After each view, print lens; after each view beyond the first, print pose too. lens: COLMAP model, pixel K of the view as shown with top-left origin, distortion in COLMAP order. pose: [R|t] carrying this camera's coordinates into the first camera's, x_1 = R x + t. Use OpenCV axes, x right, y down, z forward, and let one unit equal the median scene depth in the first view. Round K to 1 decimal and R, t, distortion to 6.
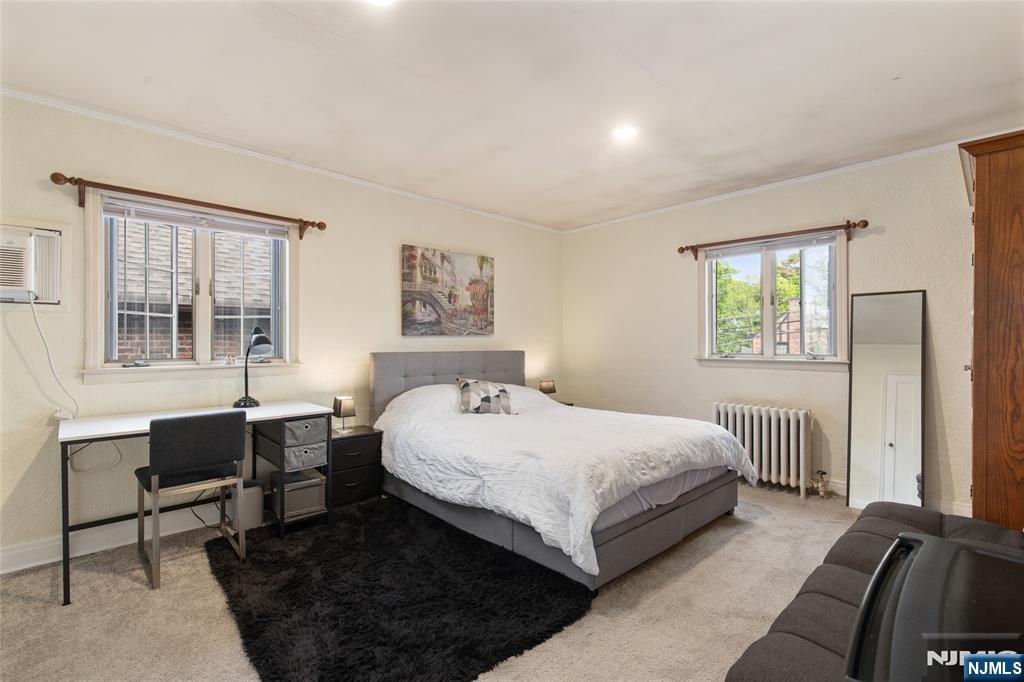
lens RADIAL K [[468.1, 0, 514.8], [0, 468.1, 341.2], [0, 0, 1]] dist [0.021993, -0.000098]
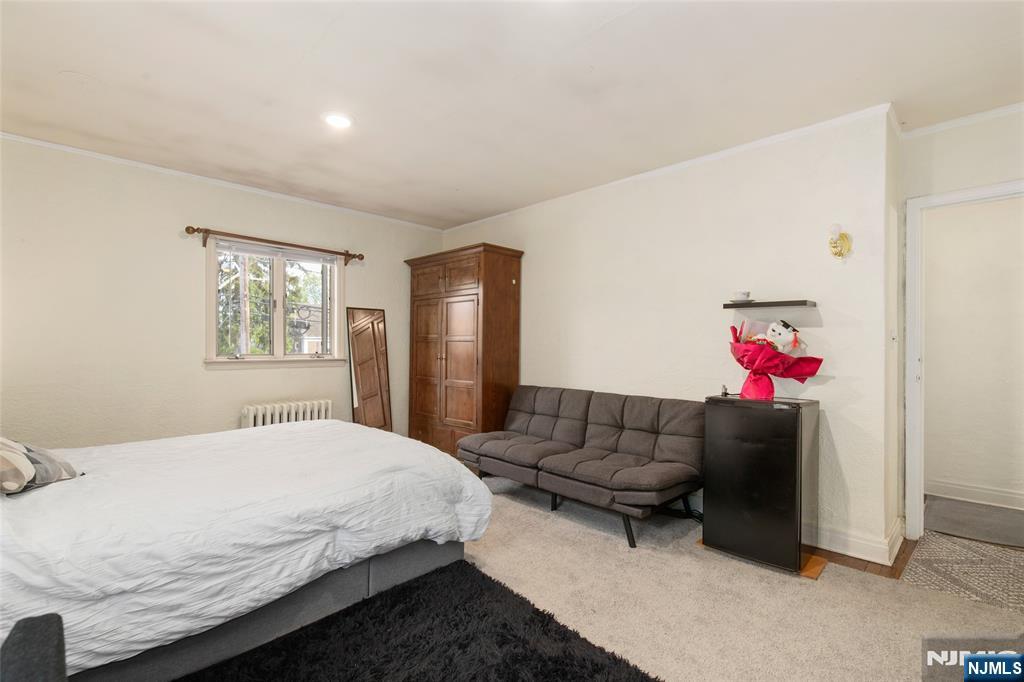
lens RADIAL K [[468.1, 0, 514.6], [0, 468.1, 347.0], [0, 0, 1]] dist [0.021993, -0.000098]
pose [[-0.013532, -0.003931, 0.999901, -0.598831], [-0.007359, 0.999966, 0.003831, 0.004048], [-0.999881, -0.007306, -0.013560, 0.549635]]
